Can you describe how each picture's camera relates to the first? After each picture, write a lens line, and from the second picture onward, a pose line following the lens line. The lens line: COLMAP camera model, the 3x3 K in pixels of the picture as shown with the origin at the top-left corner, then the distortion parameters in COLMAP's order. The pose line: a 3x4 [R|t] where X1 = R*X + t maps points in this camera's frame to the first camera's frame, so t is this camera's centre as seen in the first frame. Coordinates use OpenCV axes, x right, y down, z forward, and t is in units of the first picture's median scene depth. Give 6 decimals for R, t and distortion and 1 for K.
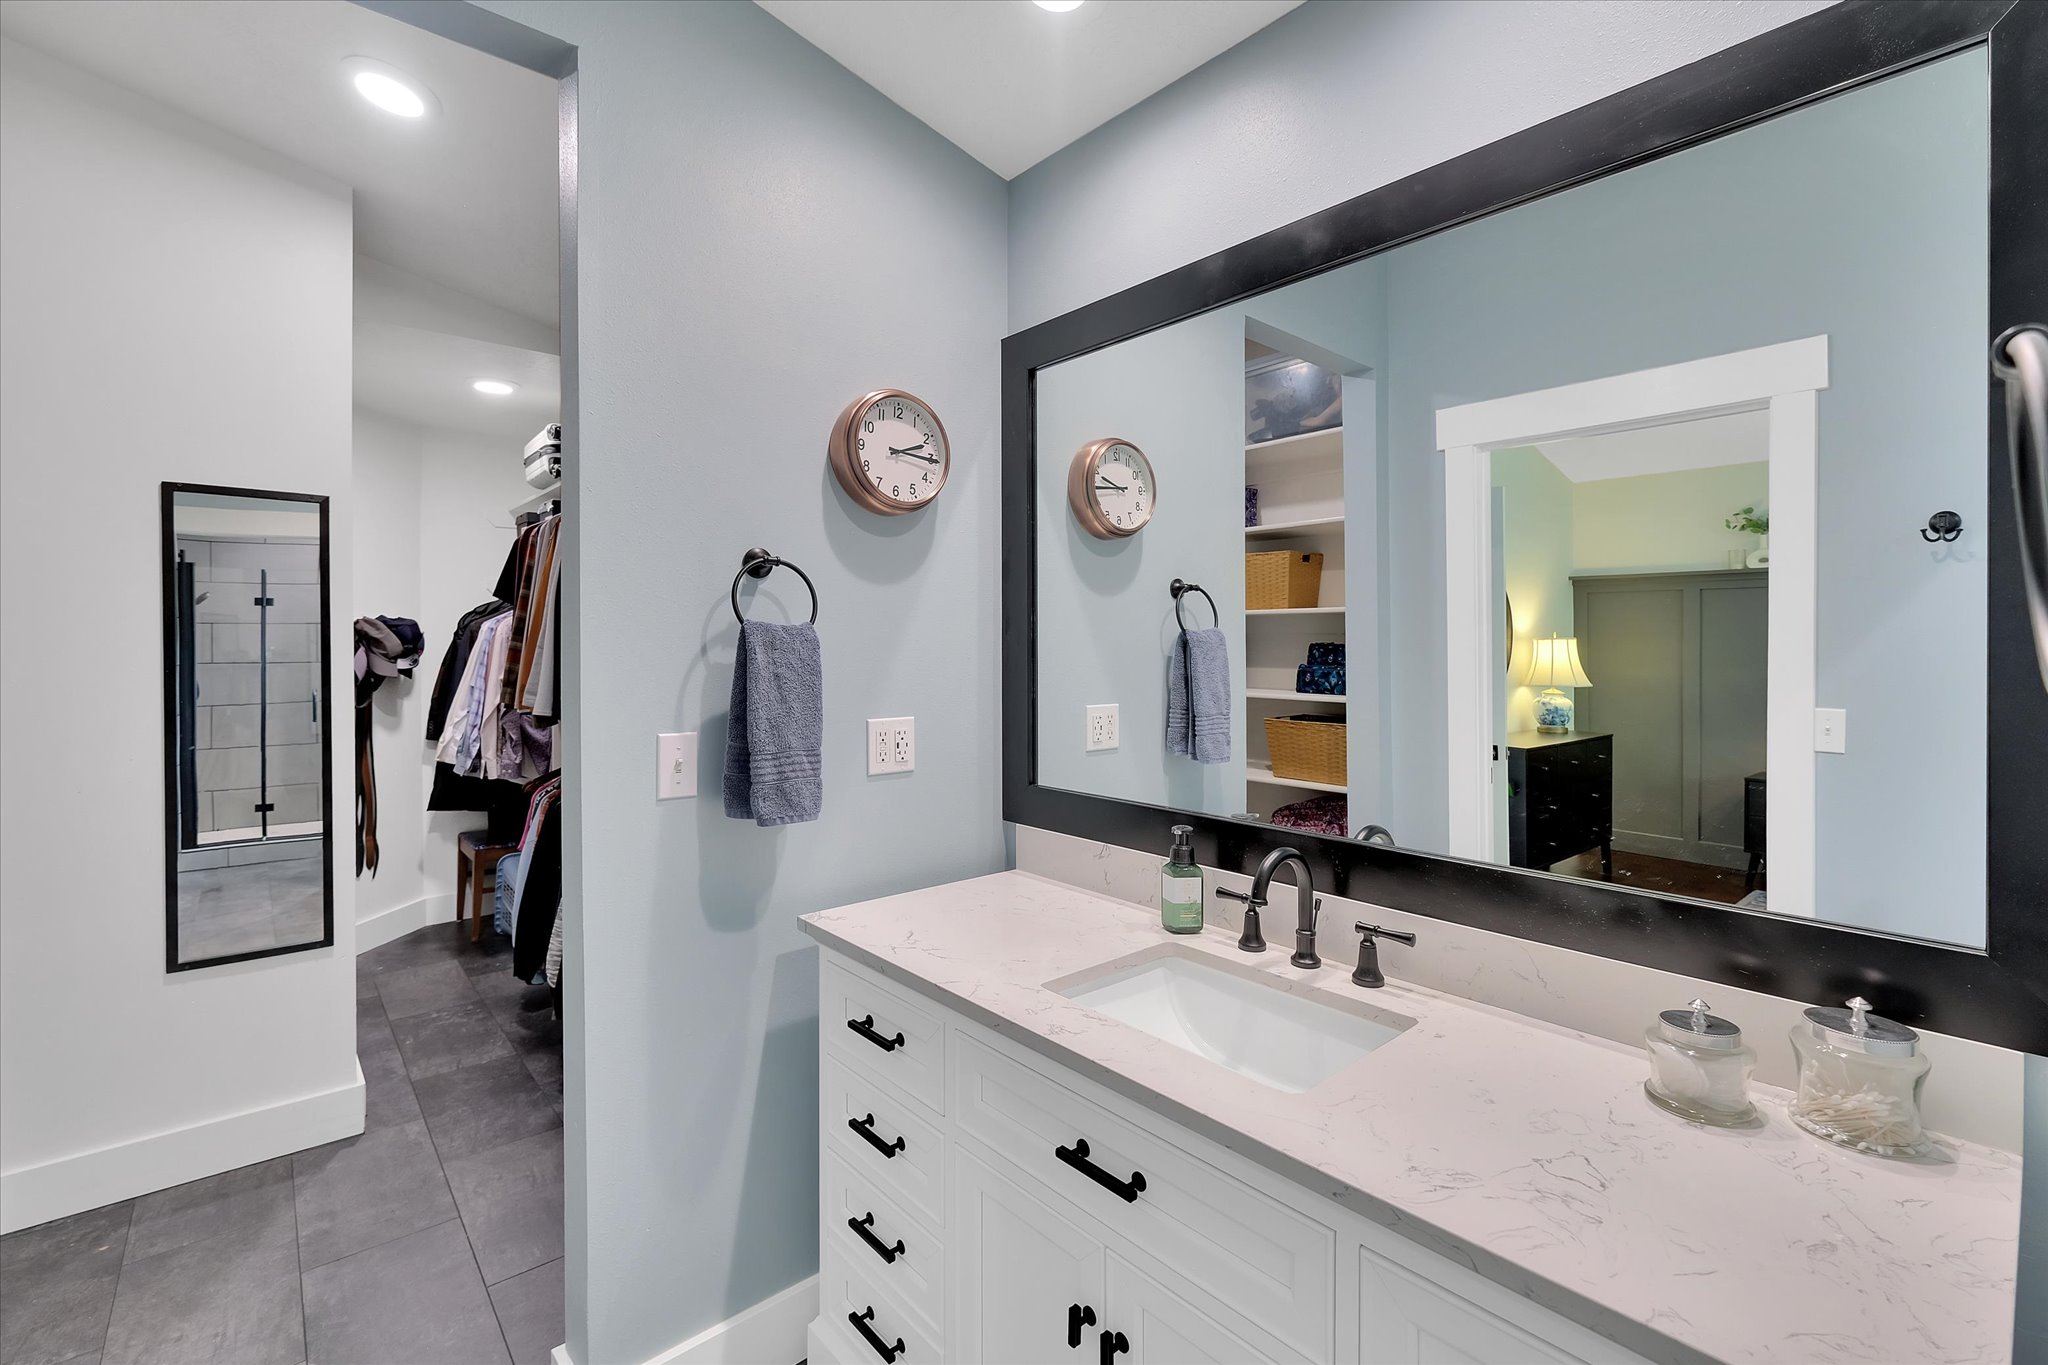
lens RADIAL K [[901.1, 0, 1015.9], [0, 901.1, 652.3], [0, 0, 1]] dist [-0.000647, 0.000429]
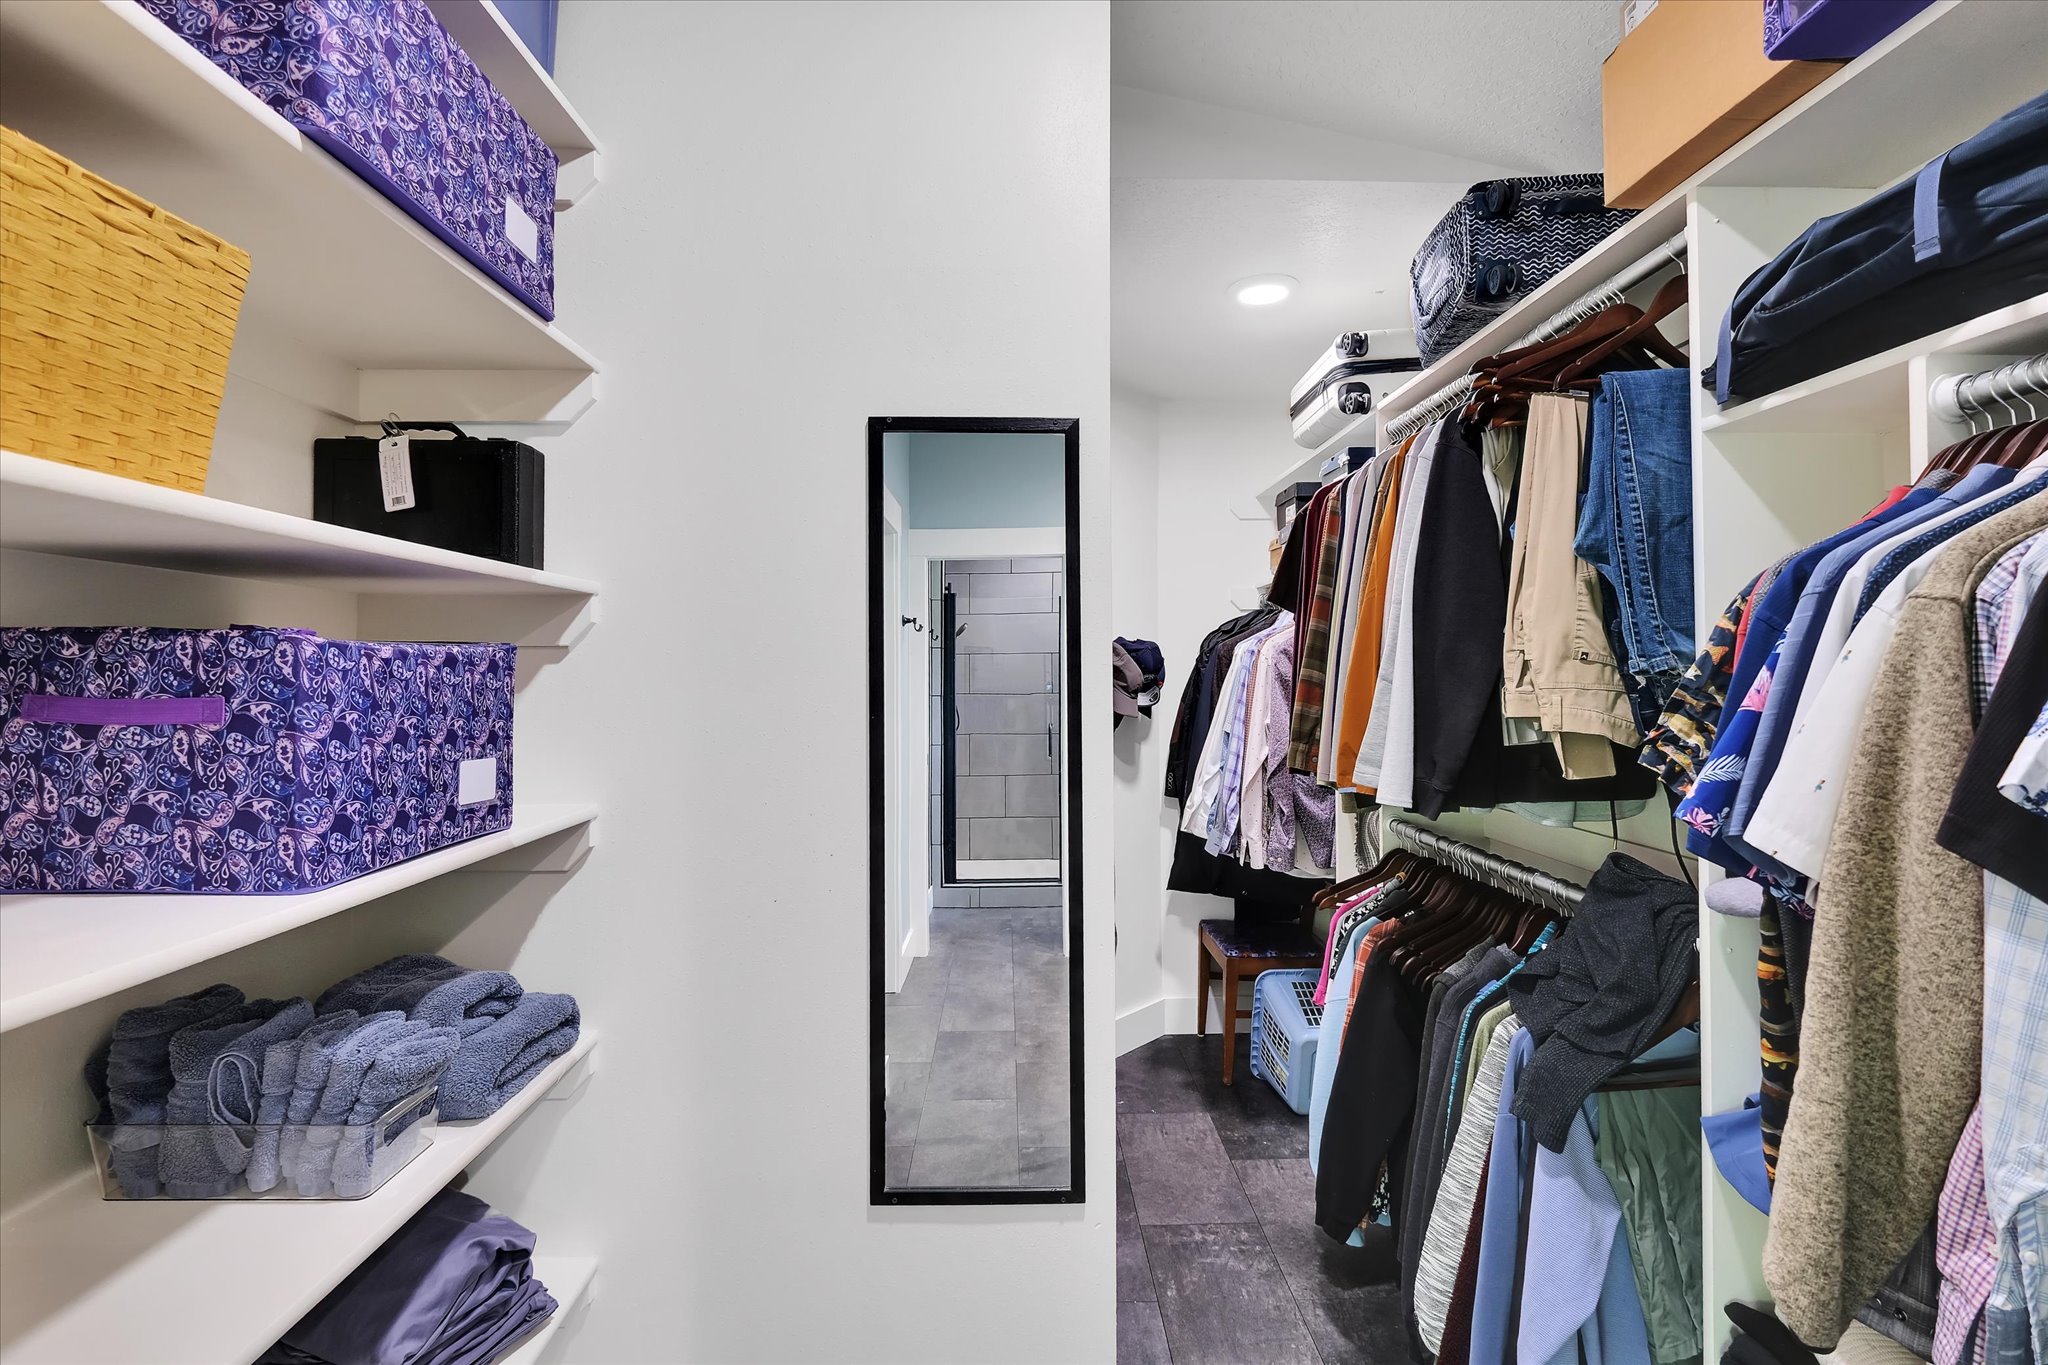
lens RADIAL K [[924.7, 0, 1024.0], [0, 924.7, 682.5], [0, 0, 1]] dist [-0.001647, -0.000695]
pose [[0.773366, 0.002288, -0.633956, -0.264469], [-0.001888, 0.999997, 0.001305, -0.002598], [0.633958, 0.000188, 0.773368, 0.331771]]
